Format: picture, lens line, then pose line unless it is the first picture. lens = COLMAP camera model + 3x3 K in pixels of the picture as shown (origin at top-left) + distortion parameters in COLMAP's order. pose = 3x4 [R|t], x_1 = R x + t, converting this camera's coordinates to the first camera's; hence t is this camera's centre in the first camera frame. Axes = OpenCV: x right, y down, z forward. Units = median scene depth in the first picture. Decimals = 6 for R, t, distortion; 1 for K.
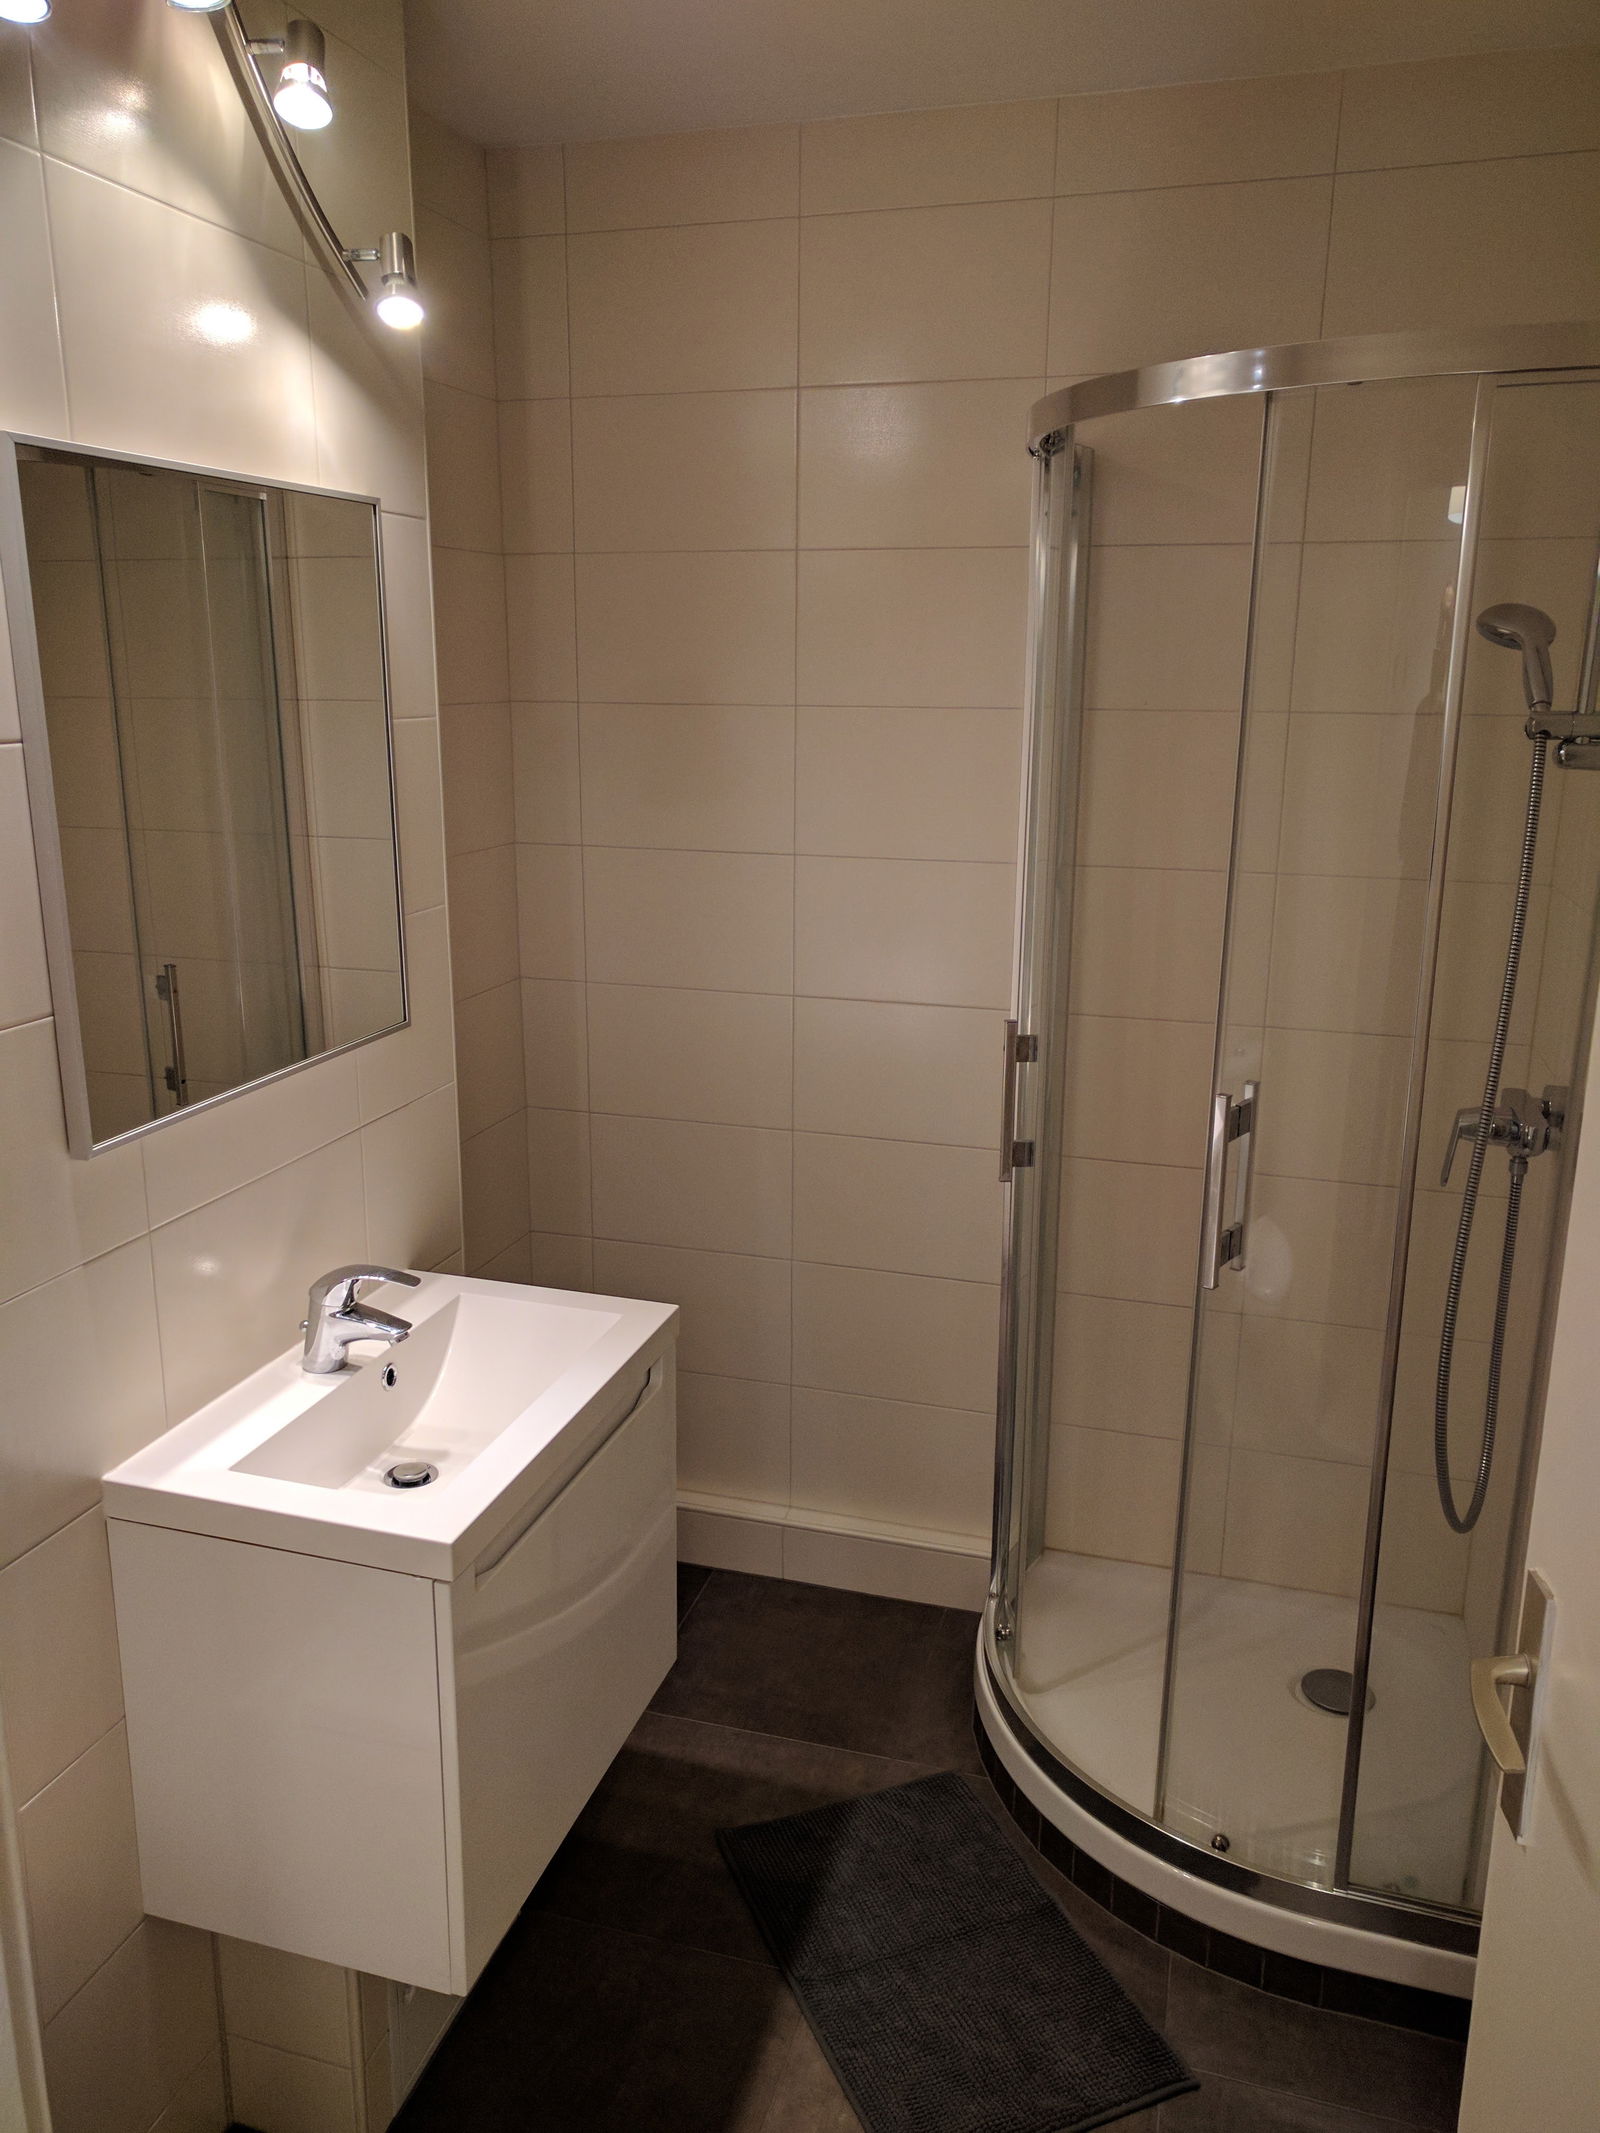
lens RADIAL K [[1595.7, 0, 800.0], [0, 1595.7, 1066.5], [0, 0, 1]] dist [-0.015787, 0.051867]
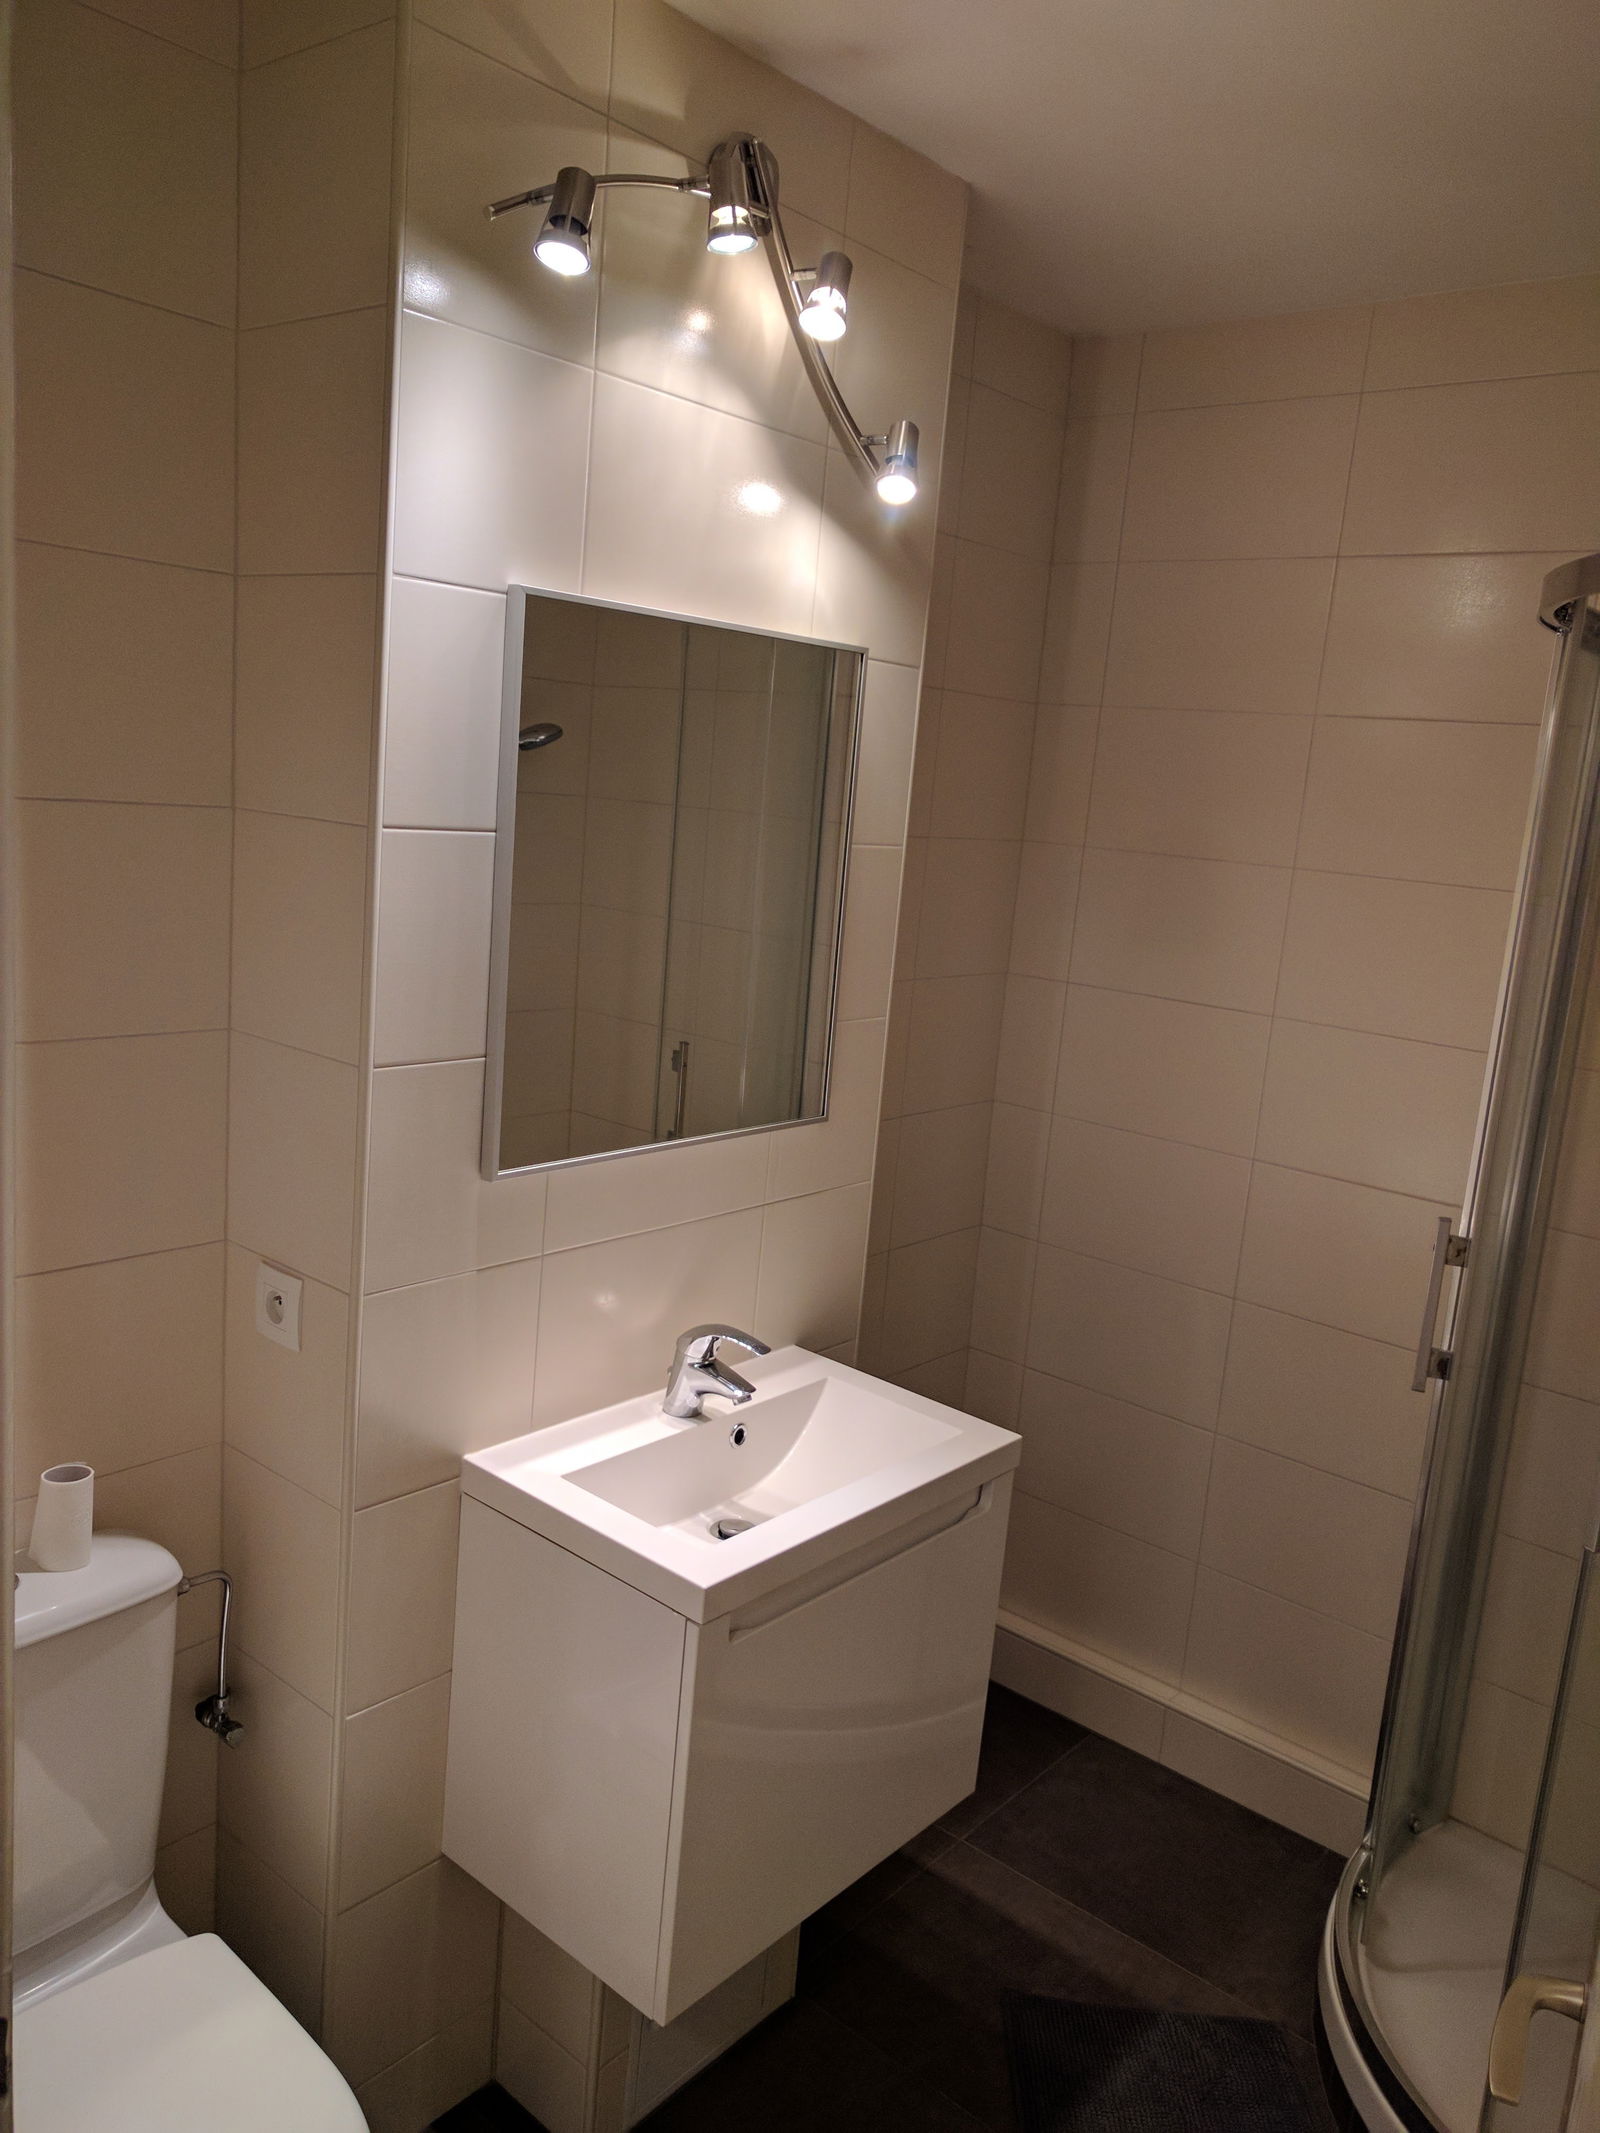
lens RADIAL K [[1595.6, 0, 800.0], [0, 1595.6, 1066.5], [0, 0, 1]] dist [0.007996, 0.006686]
pose [[0.914848, 0.141704, -0.378118, 0.160988], [-0.173699, 0.983441, -0.051704, -0.003398], [0.364530, 0.112980, 0.924312, -0.016019]]
